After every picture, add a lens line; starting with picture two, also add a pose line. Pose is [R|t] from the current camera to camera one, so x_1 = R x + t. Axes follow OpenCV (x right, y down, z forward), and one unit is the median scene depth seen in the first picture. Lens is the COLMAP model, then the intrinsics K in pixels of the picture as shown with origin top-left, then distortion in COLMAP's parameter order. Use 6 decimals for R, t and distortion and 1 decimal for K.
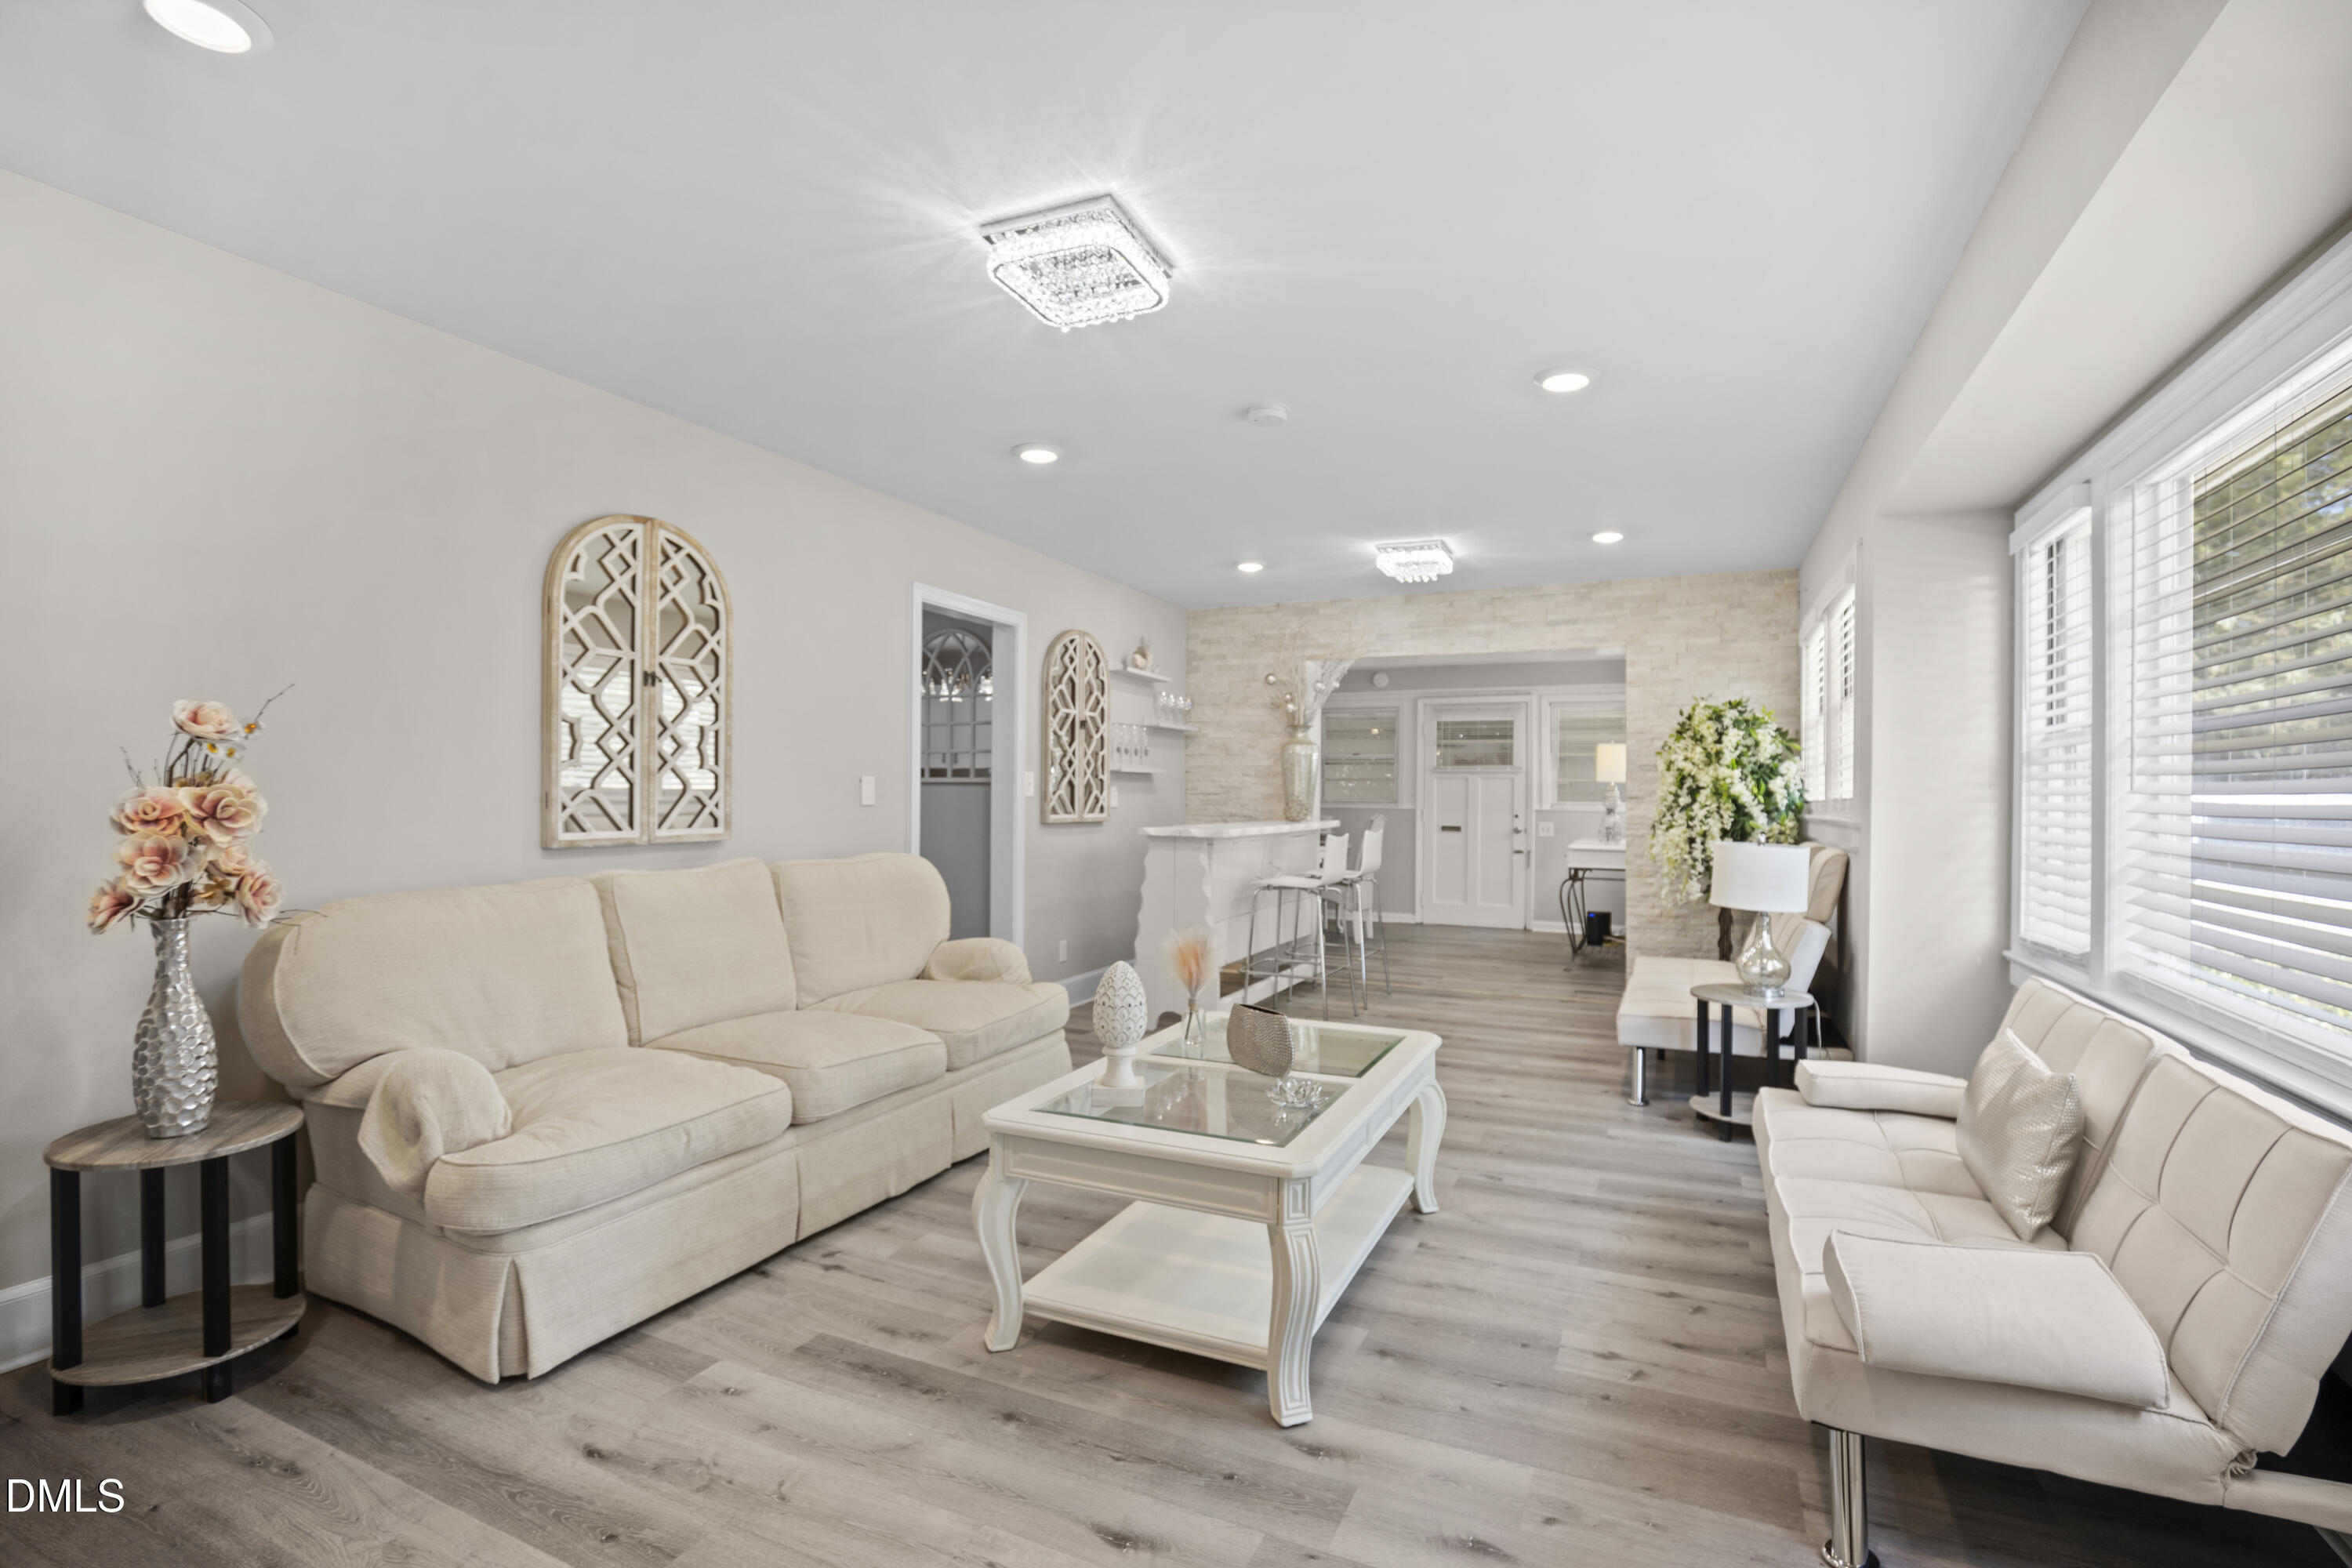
lens RADIAL K [[1109.7, 0, 1183.9], [0, 1109.7, 806.0], [0, 0, 1]] dist [-0.028677, 0.003320]
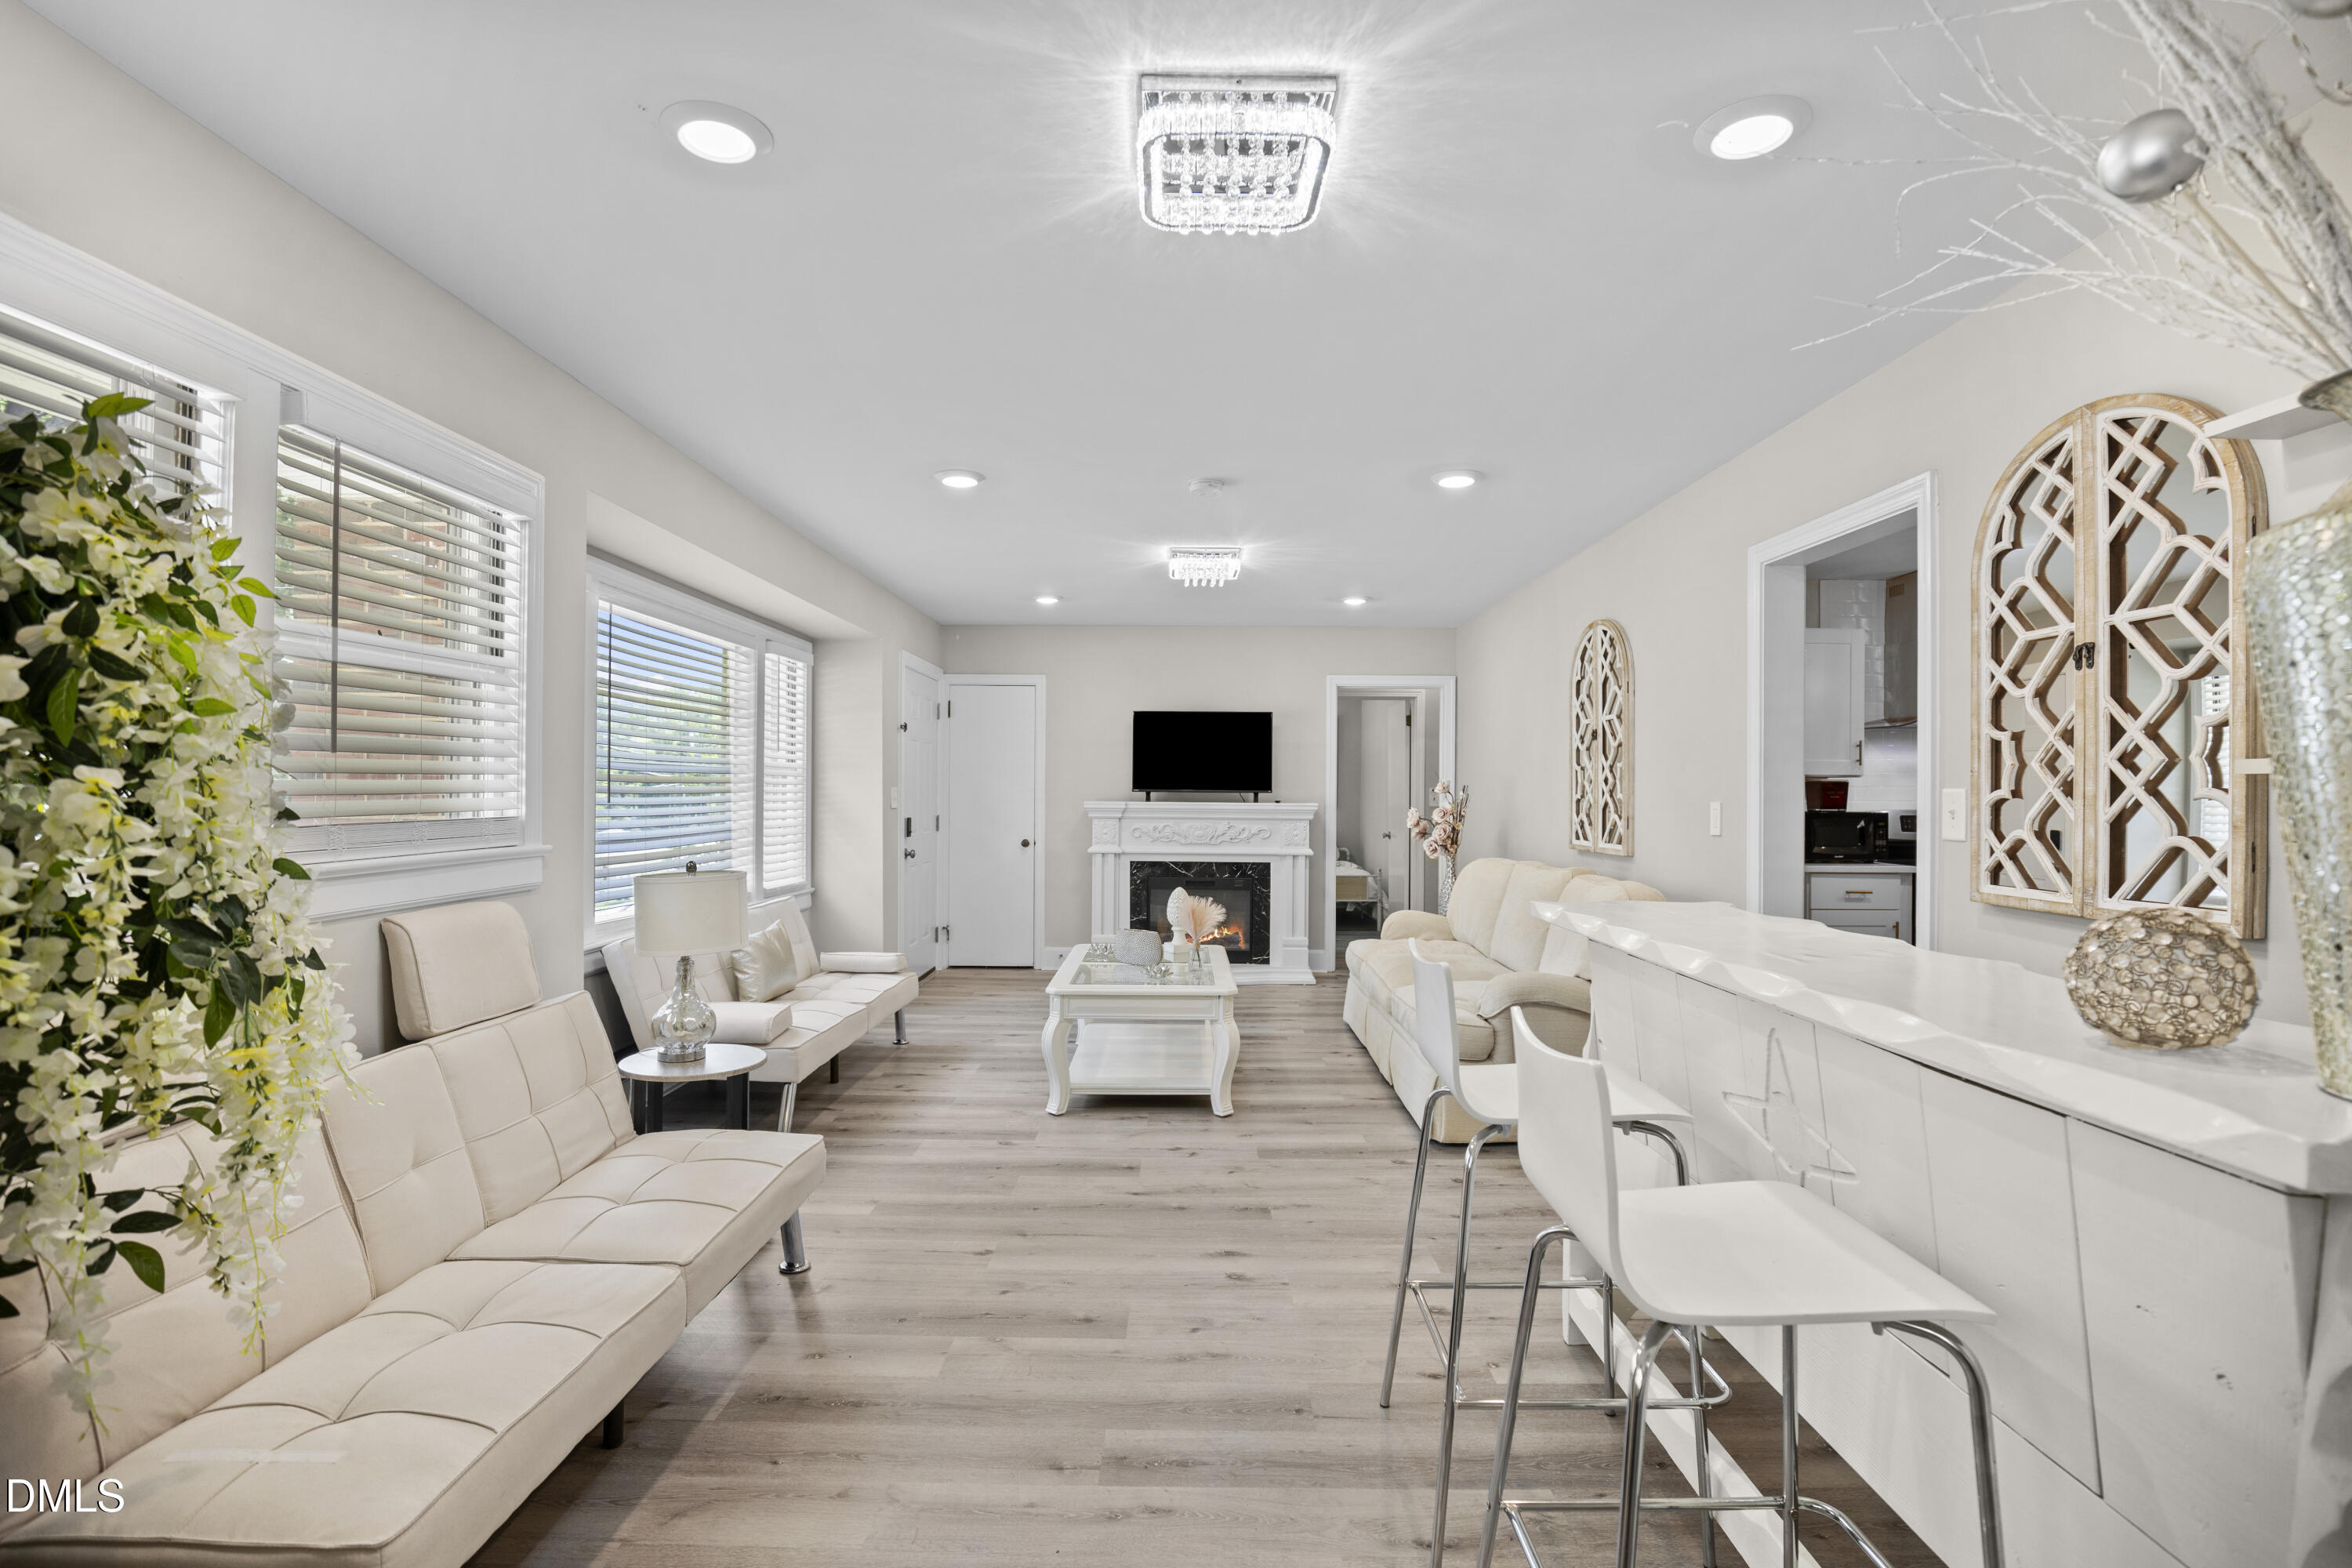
lens RADIAL K [[1109.7, 0, 1203.1], [0, 1109.7, 796.7], [0, 0, 1]] dist [-0.028677, 0.003320]
pose [[-0.903652, -0.013207, -0.428063, 1.255918], [-0.018574, 0.999792, 0.008365, -0.085698], [0.427864, 0.015510, -0.903710, 4.496920]]
